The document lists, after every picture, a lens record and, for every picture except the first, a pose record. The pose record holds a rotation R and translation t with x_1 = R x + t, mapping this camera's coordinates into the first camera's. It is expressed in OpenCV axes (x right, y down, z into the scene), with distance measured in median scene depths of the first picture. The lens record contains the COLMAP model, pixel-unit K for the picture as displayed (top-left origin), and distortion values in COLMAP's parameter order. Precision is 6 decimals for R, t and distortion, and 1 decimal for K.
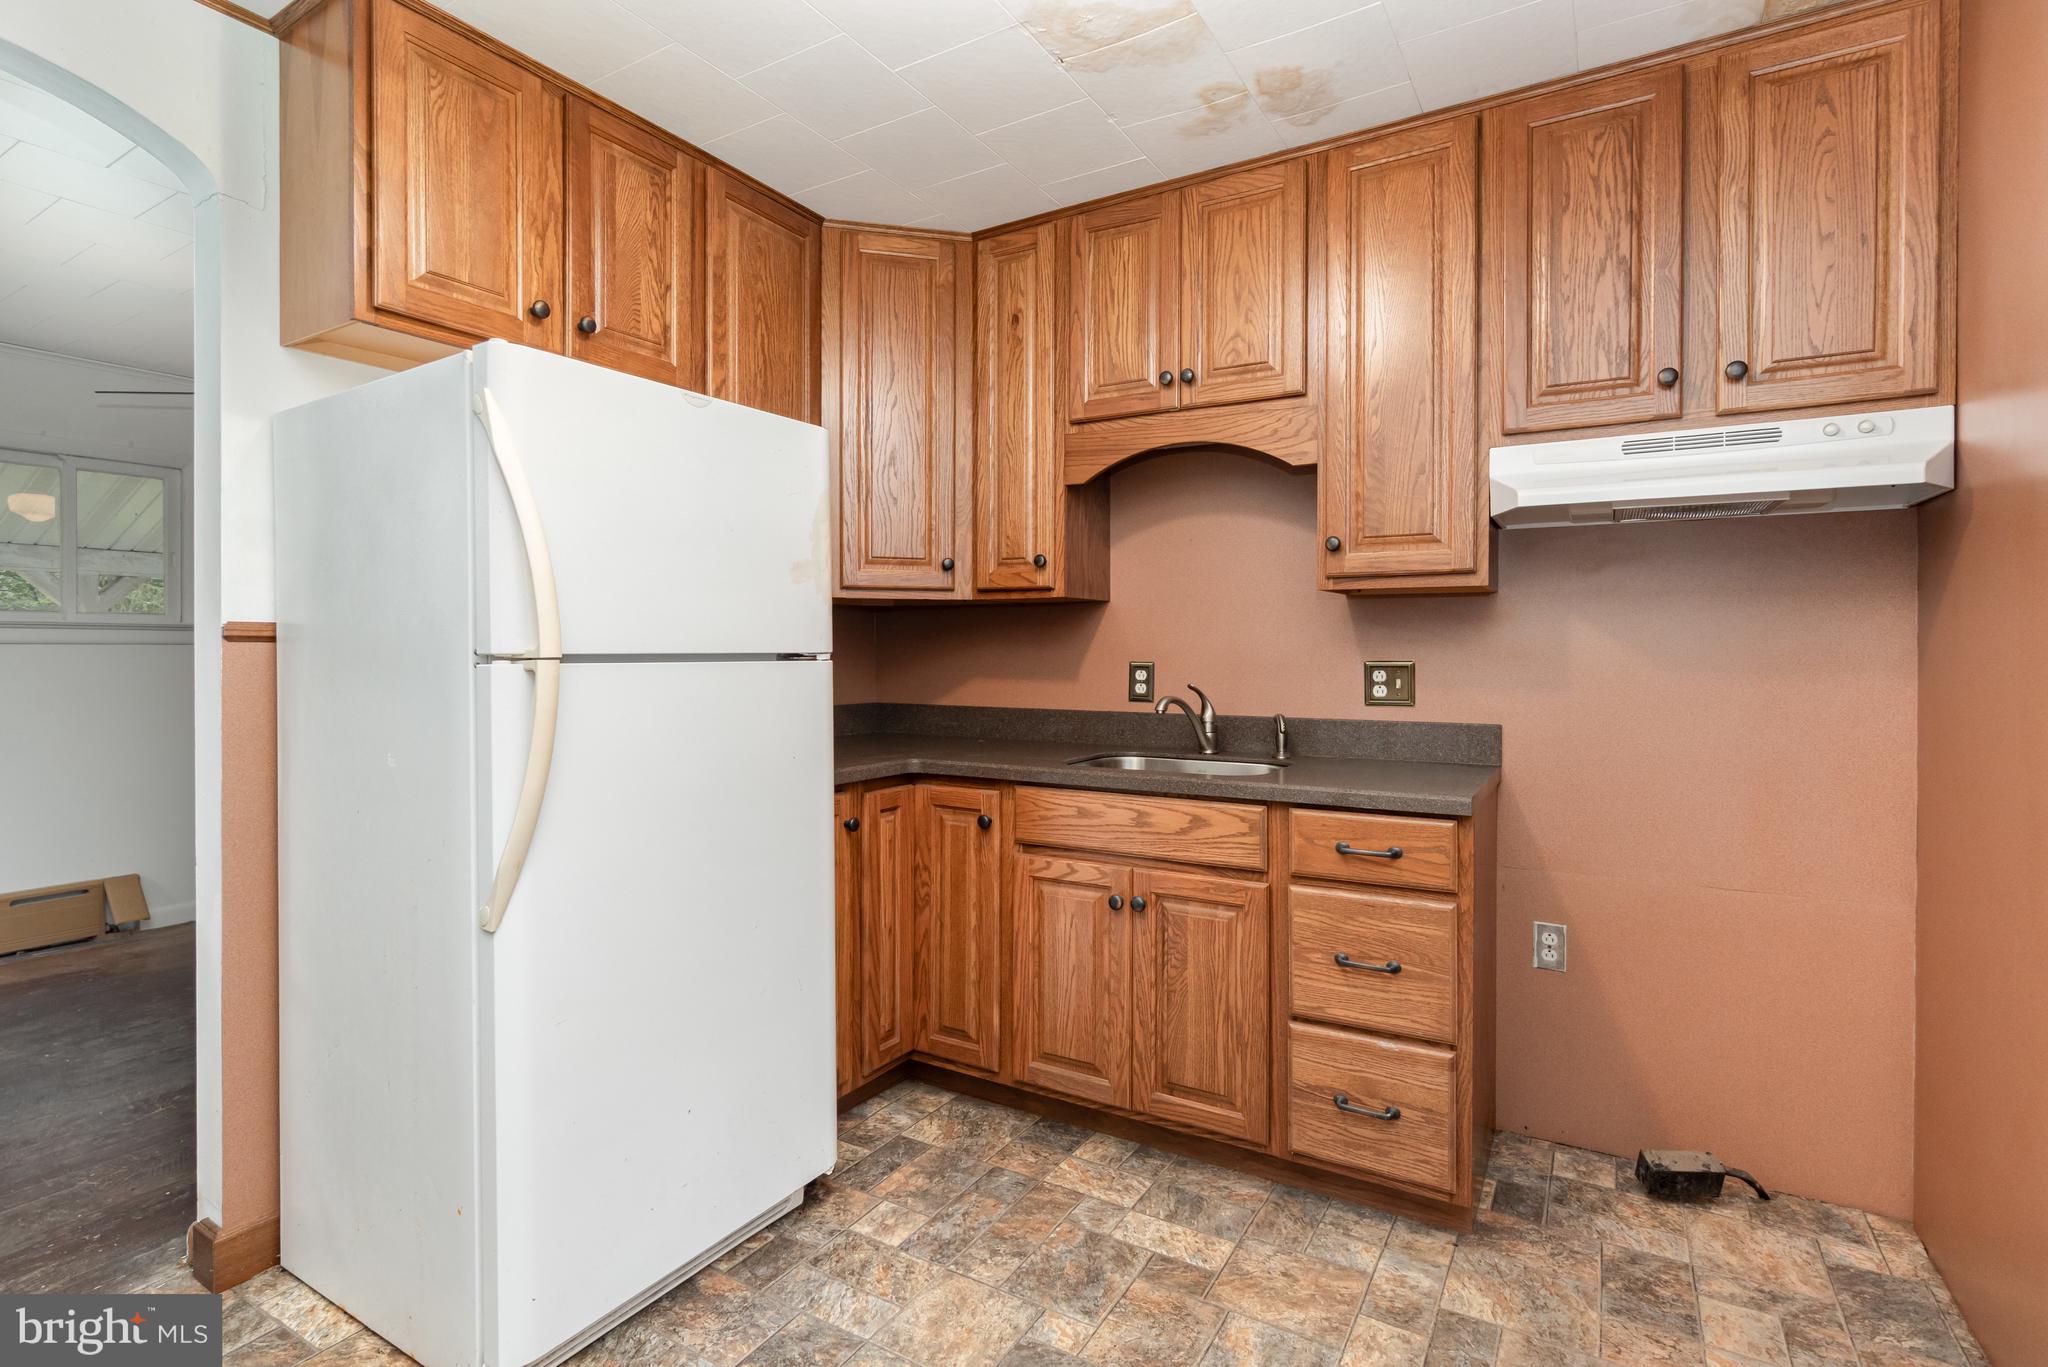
lens RADIAL K [[979.8, 0, 1017.2], [0, 979.8, 660.0], [0, 0, 1]] dist [0.000479, 0.001315]
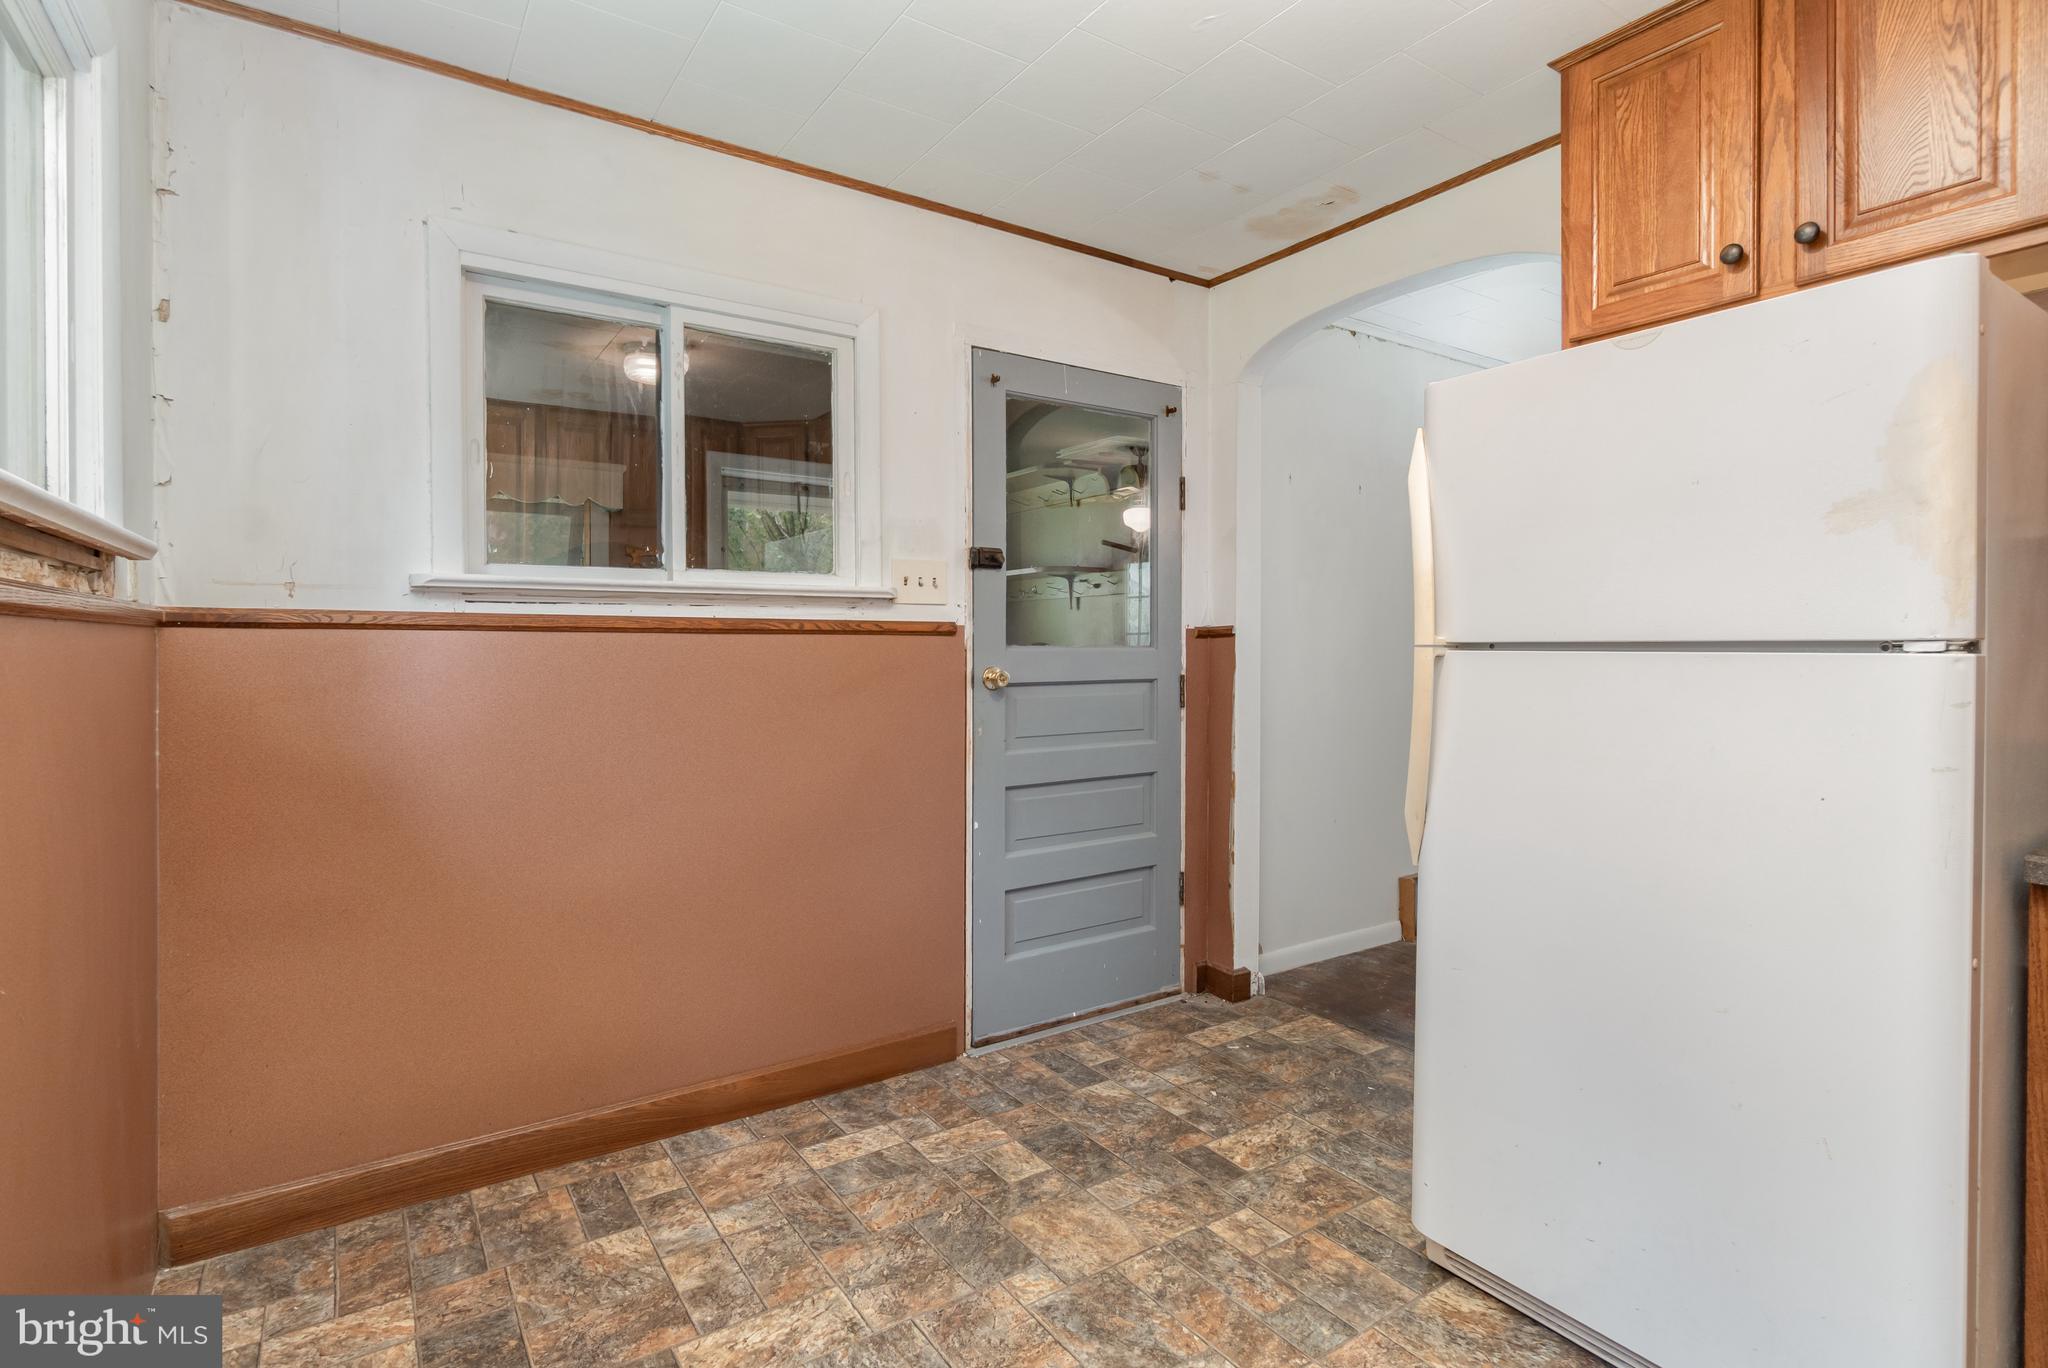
lens RADIAL K [[991.7, 0, 1011.3], [0, 991.7, 671.3], [0, 0, 1]] dist [-0.001345, -0.000809]
pose [[-0.414676, 0.024659, -0.909635, 2.437197], [-0.005935, 0.999538, 0.029801, -0.004565], [0.909950, 0.017756, -0.414338, 1.946201]]
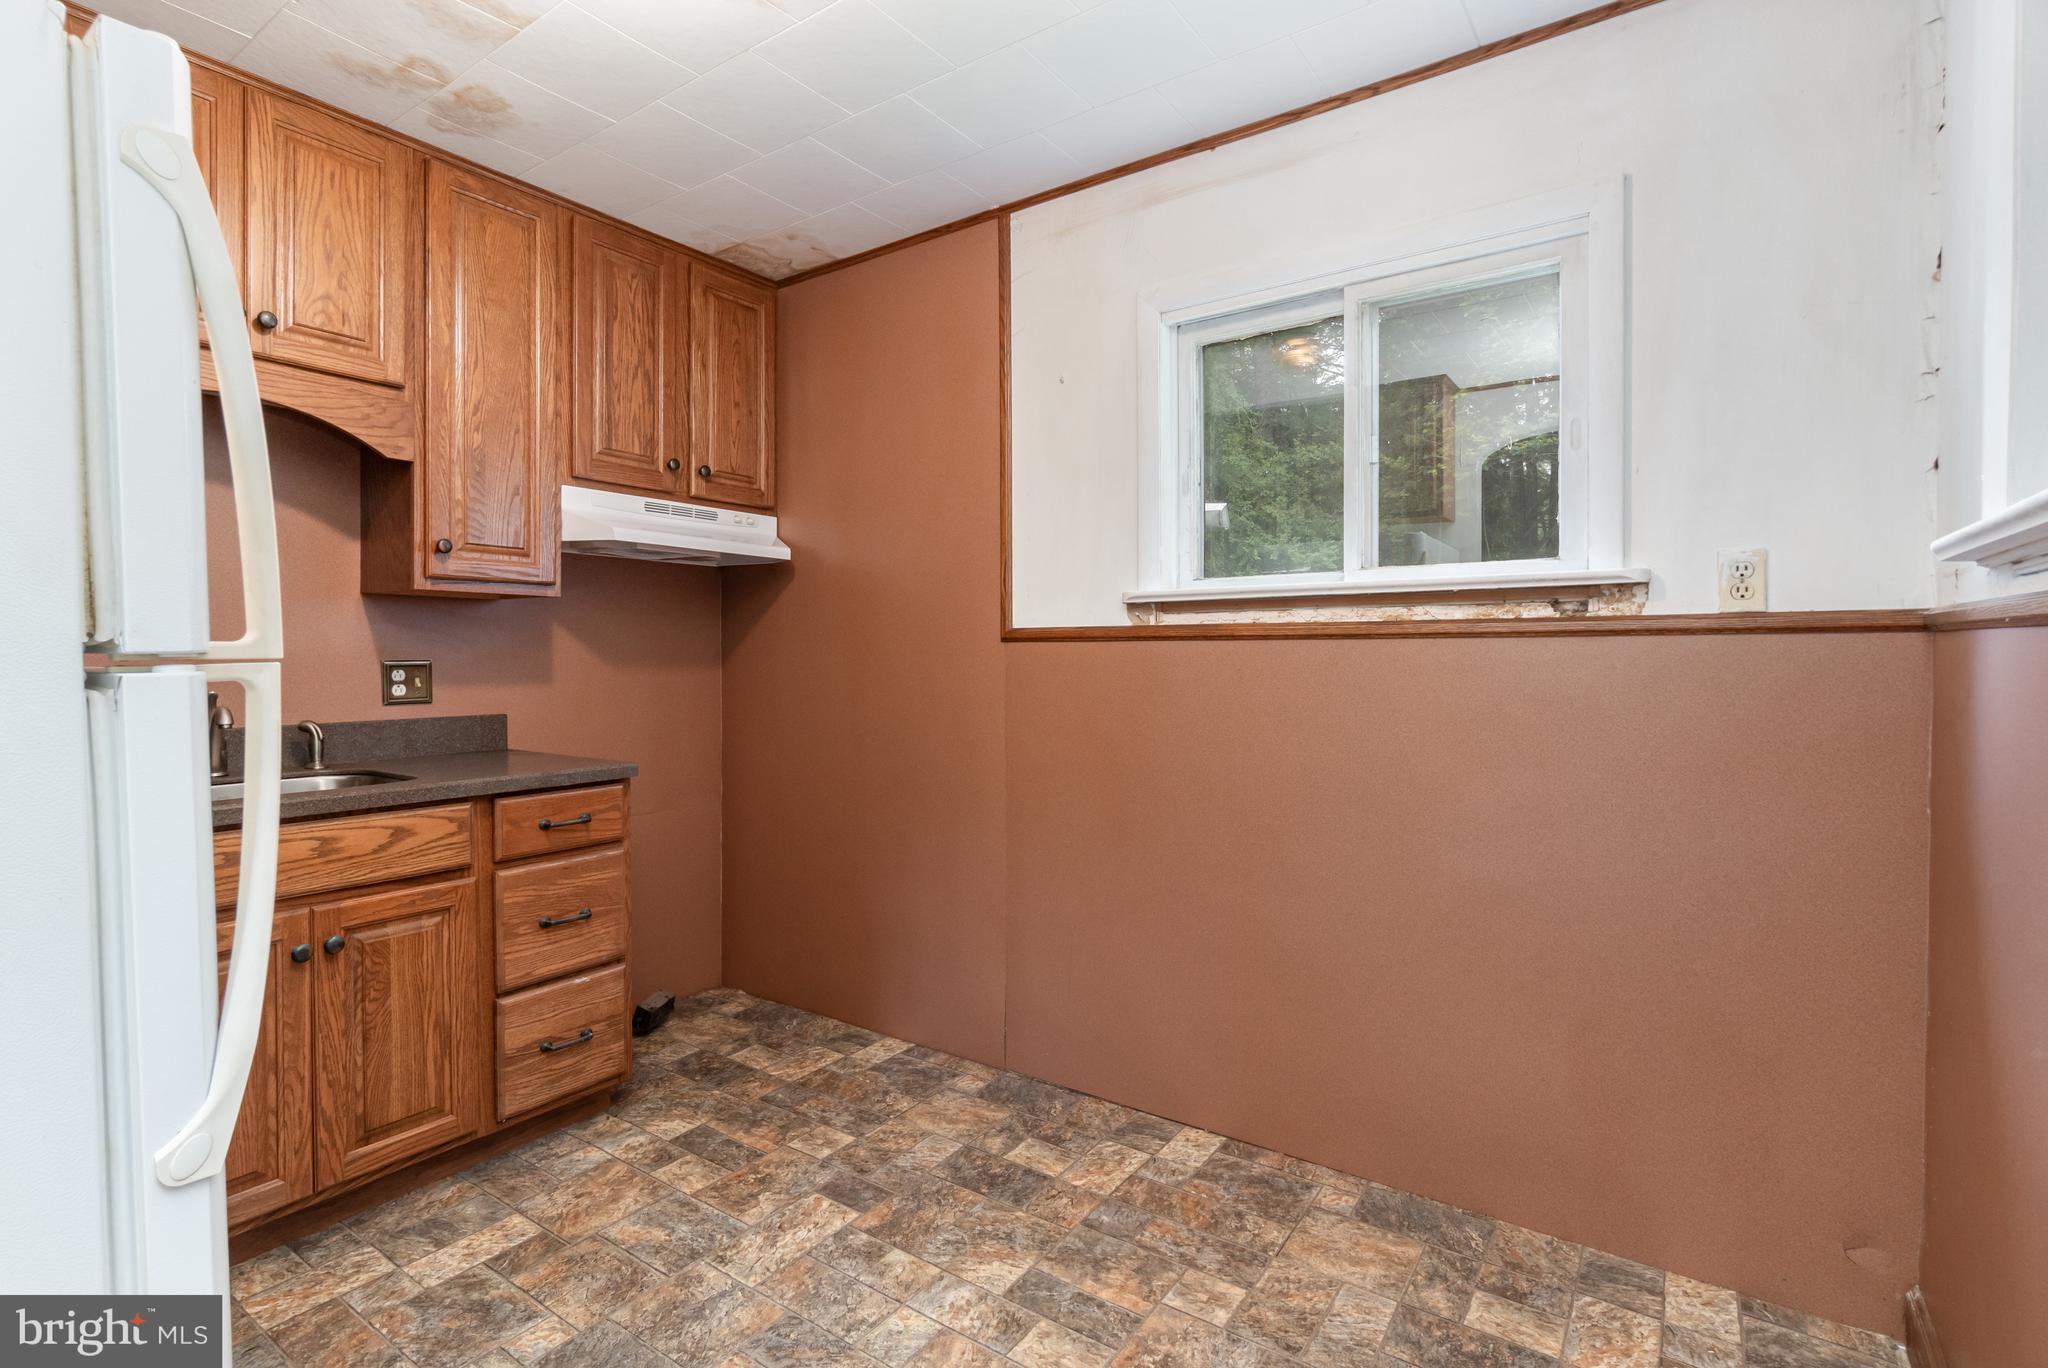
lens RADIAL K [[981.0, 0, 986.9], [0, 981.0, 677.2], [0, 0, 1]] dist [-0.003197, -0.000013]
pose [[0.089483, -0.025007, 0.995674, -0.703967], [0.008616, 0.999667, 0.024333, -0.001319], [-0.995951, 0.006402, 0.089668, 0.367289]]
